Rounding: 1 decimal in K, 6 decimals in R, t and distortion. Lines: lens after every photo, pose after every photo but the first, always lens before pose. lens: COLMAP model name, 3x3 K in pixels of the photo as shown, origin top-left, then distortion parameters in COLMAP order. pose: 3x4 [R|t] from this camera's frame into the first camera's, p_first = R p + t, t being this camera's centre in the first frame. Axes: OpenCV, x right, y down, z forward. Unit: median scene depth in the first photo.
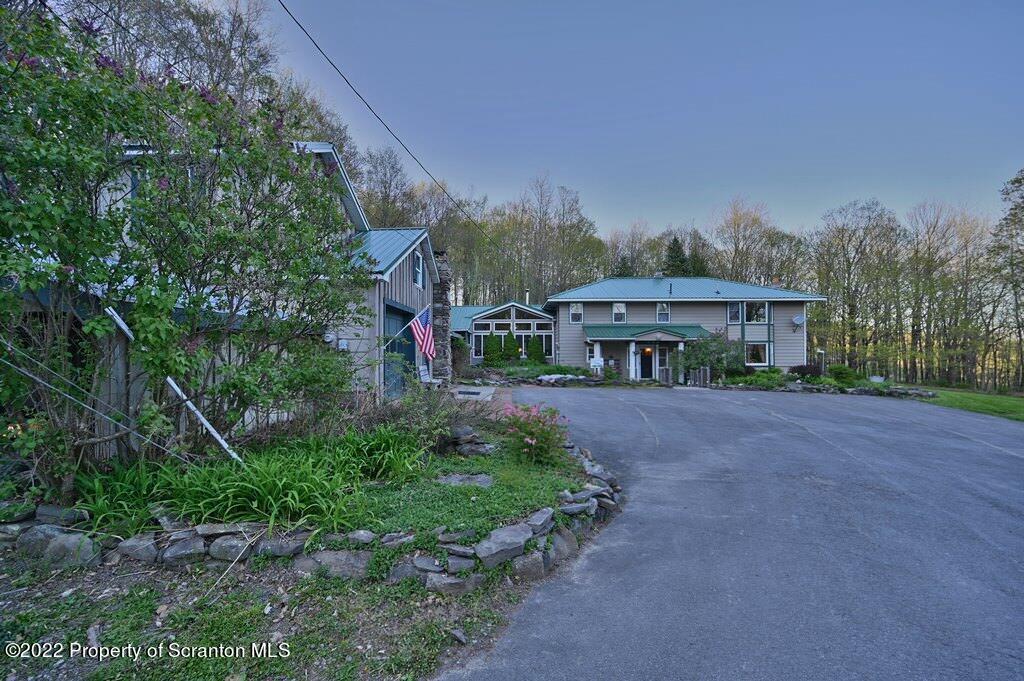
lens RADIAL K [[402.5, 0, 514.8], [0, 402.5, 345.1], [0, 0, 1]] dist [-0.000065, -0.000079]
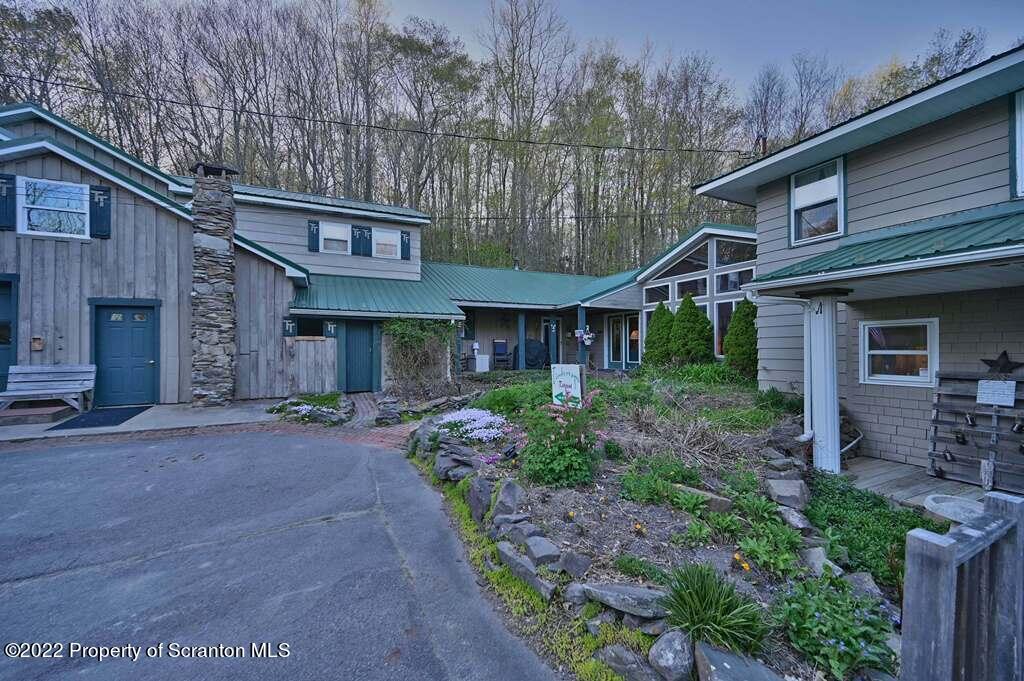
lens RADIAL K [[402.5, 0, 514.8], [0, 402.5, 345.1], [0, 0, 1]] dist [-0.000065, -0.000079]
pose [[0.403602, -0.003898, -0.914926, 0.317584], [0.007524, 0.999971, -0.000942, 0.017283], [0.914904, -0.006503, 0.403620, 0.674195]]
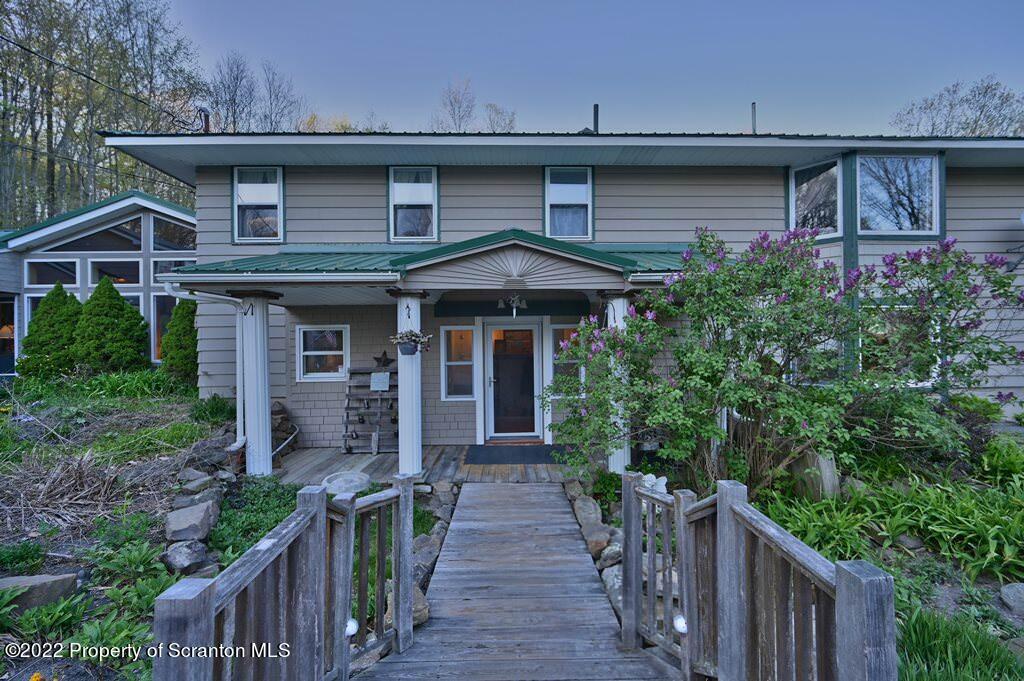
lens RADIAL K [[402.5, 0, 514.8], [0, 402.5, 345.1], [0, 0, 1]] dist [-0.000065, -0.000079]
pose [[0.999796, -0.007818, -0.018639, 0.328660], [0.007963, 0.999938, 0.007729, 0.016431], [0.018578, -0.007876, 0.999796, 0.705945]]
